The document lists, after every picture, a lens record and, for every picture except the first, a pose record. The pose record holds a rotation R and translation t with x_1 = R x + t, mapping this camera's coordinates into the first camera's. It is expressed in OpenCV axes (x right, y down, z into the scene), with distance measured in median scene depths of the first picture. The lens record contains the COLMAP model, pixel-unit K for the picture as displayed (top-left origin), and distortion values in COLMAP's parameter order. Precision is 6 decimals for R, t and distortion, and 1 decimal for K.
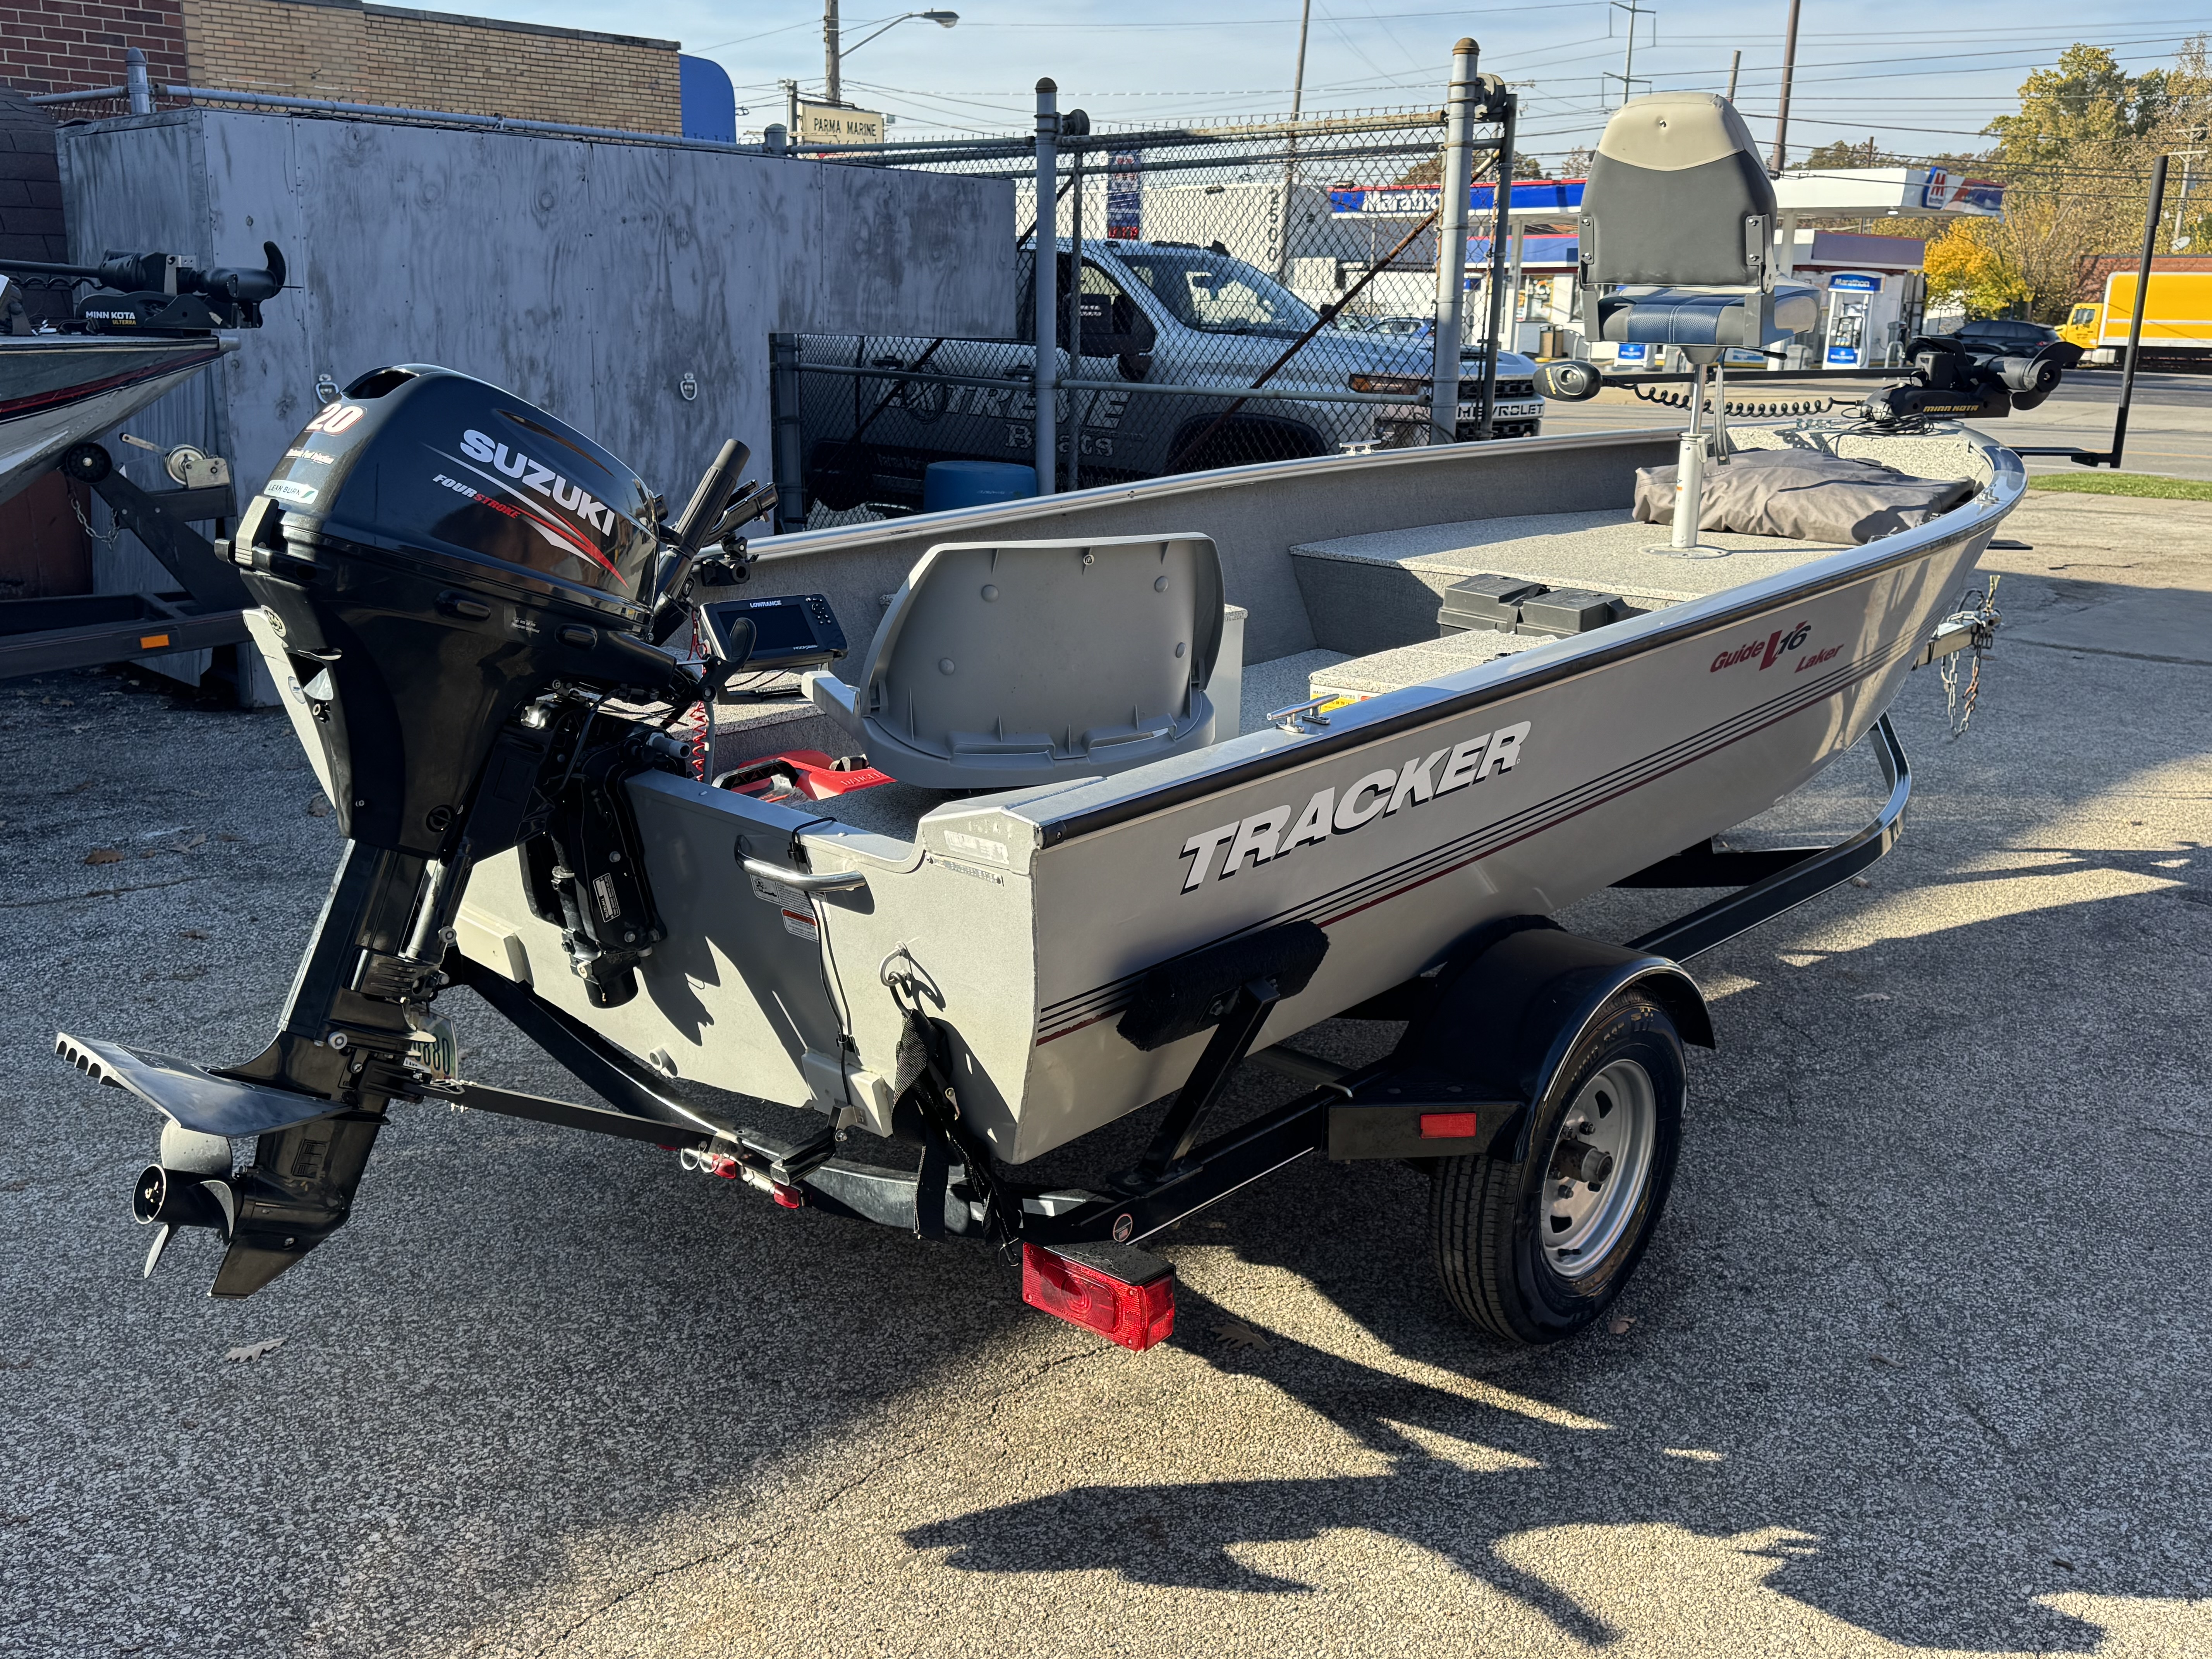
lens RADIAL K [[1985.7, 0, 1100.3], [0, 1985.7, 848.2], [0, 0, 1]] dist [0.174909, -0.370980]
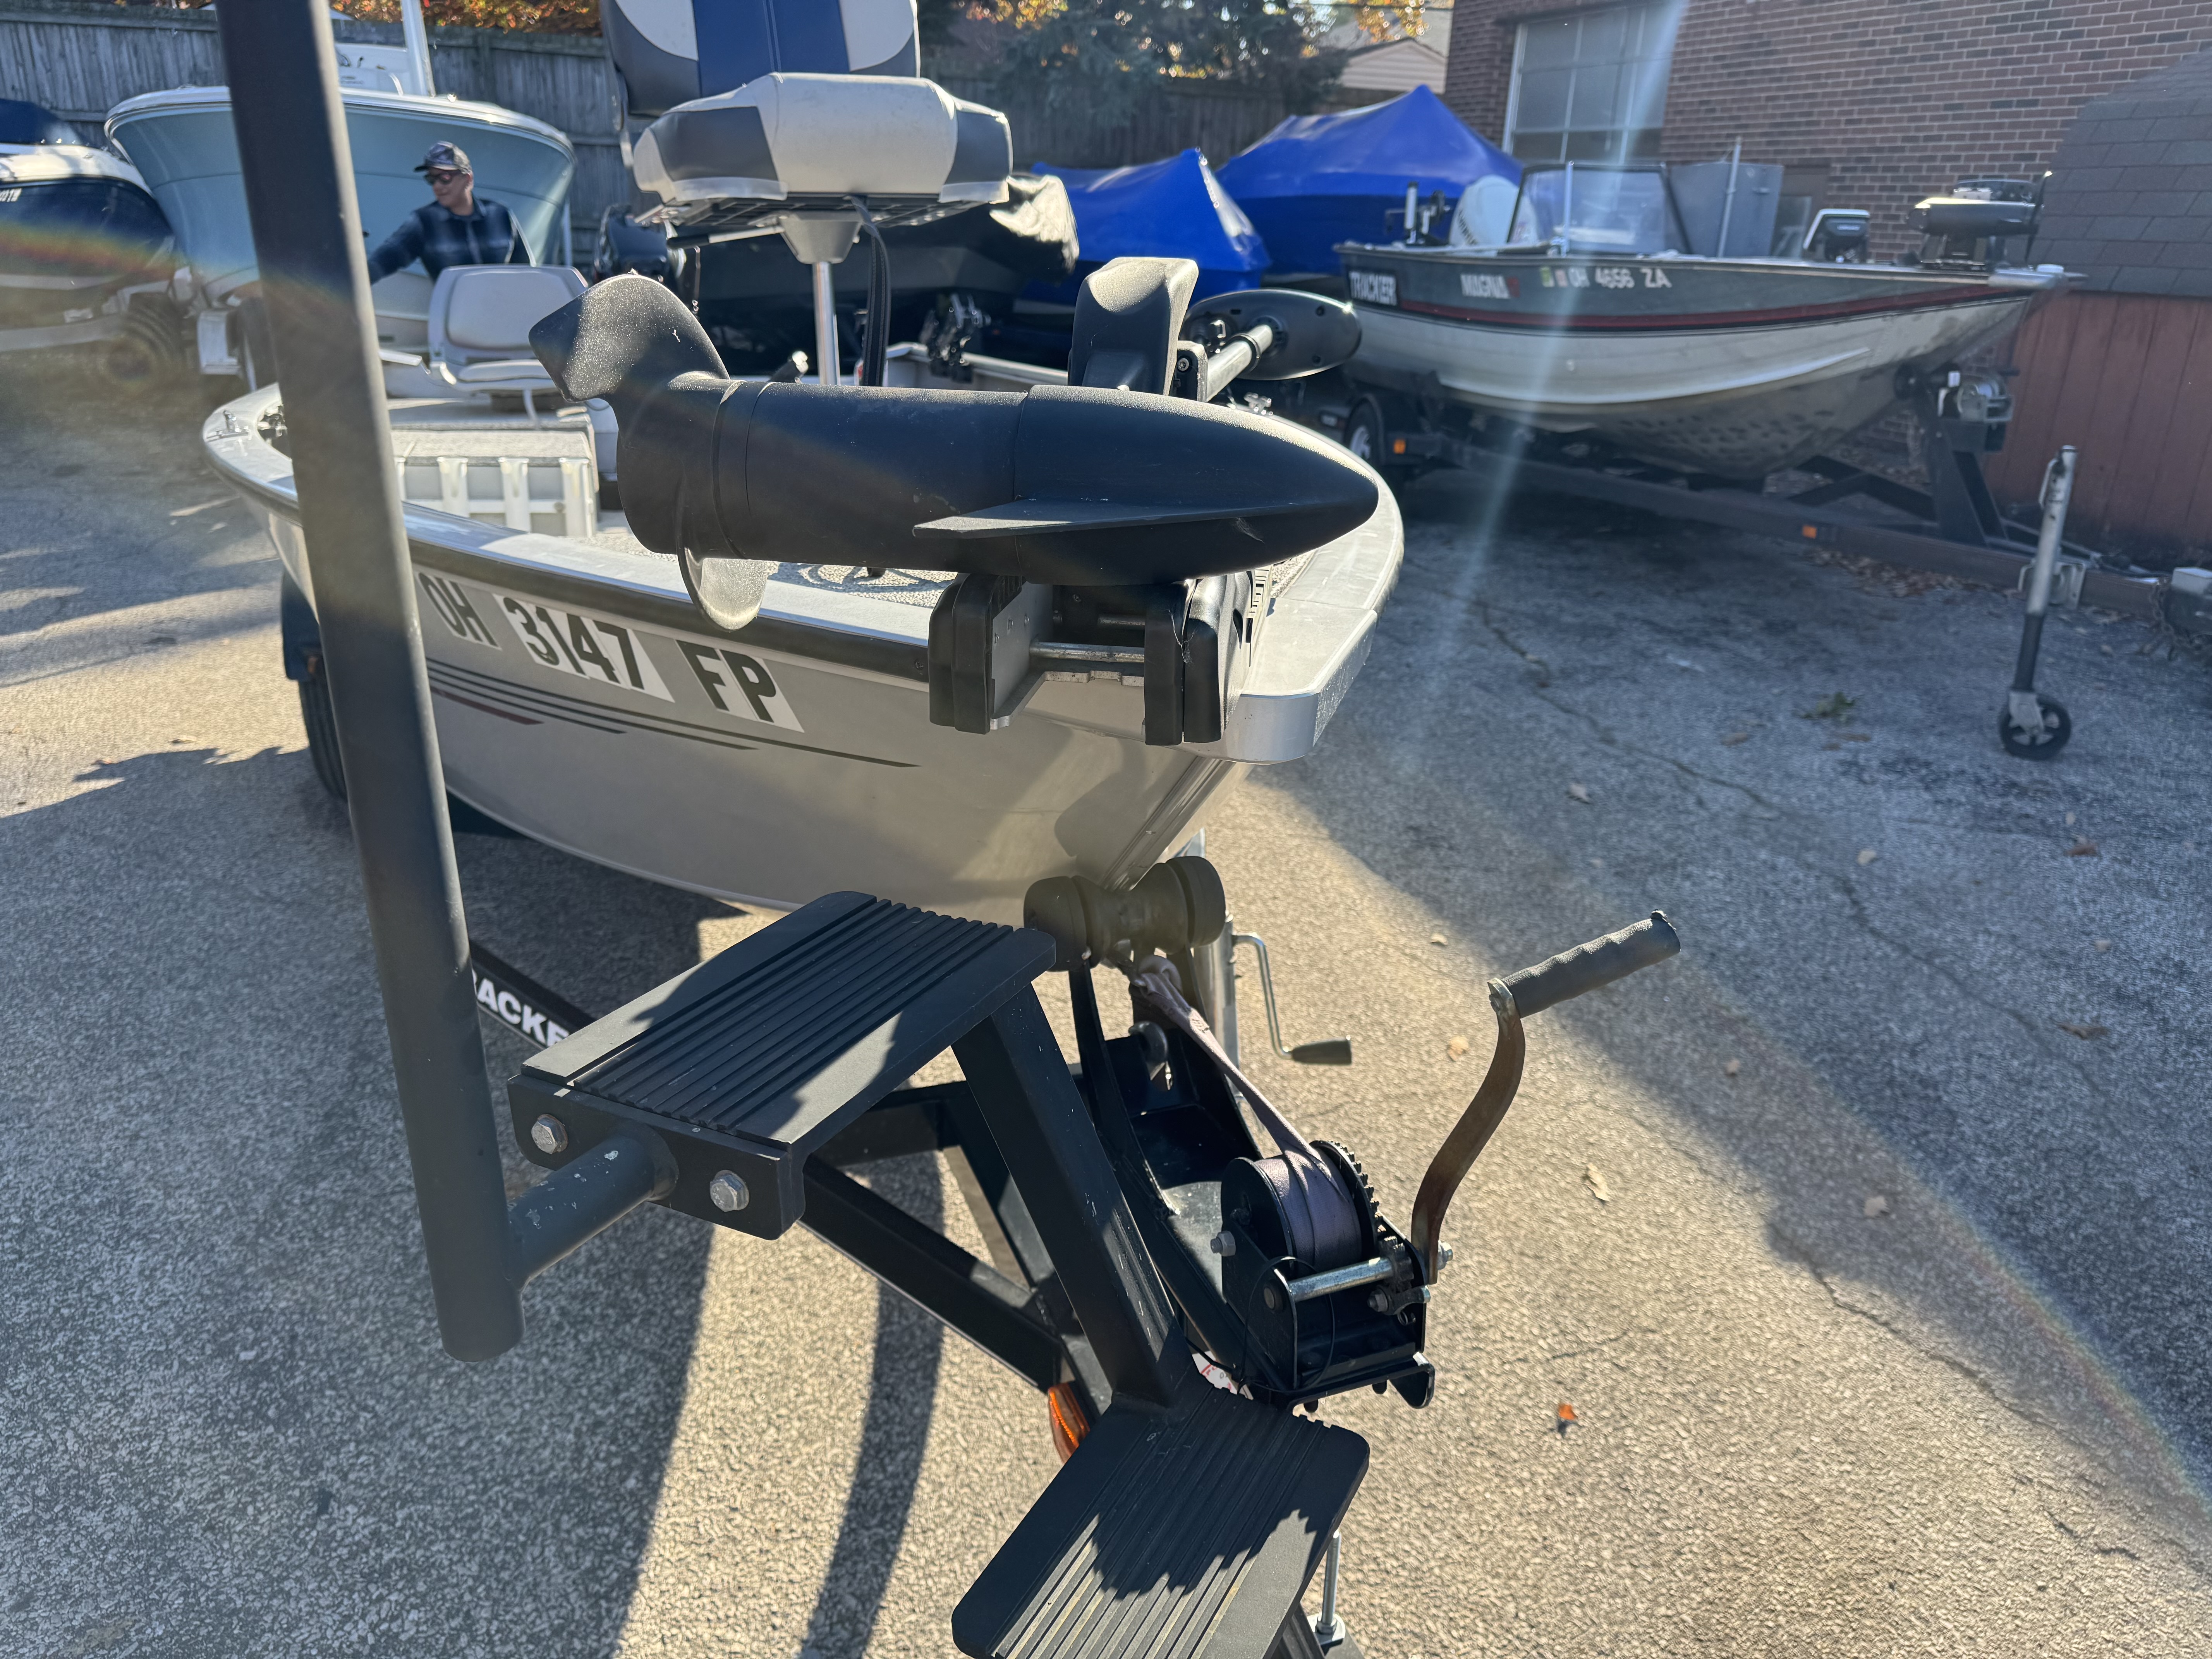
lens RADIAL K [[1576.4, 0, 1100.6], [0, 1576.4, 874.9], [0, 0, 1]] dist [-0.013380, -0.009027]
pose [[-0.476313, 0.316402, -0.820376, 0.562582], [-0.265703, 0.837600, 0.477313, -0.271787], [0.838170, 0.445327, -0.314890, 1.075873]]
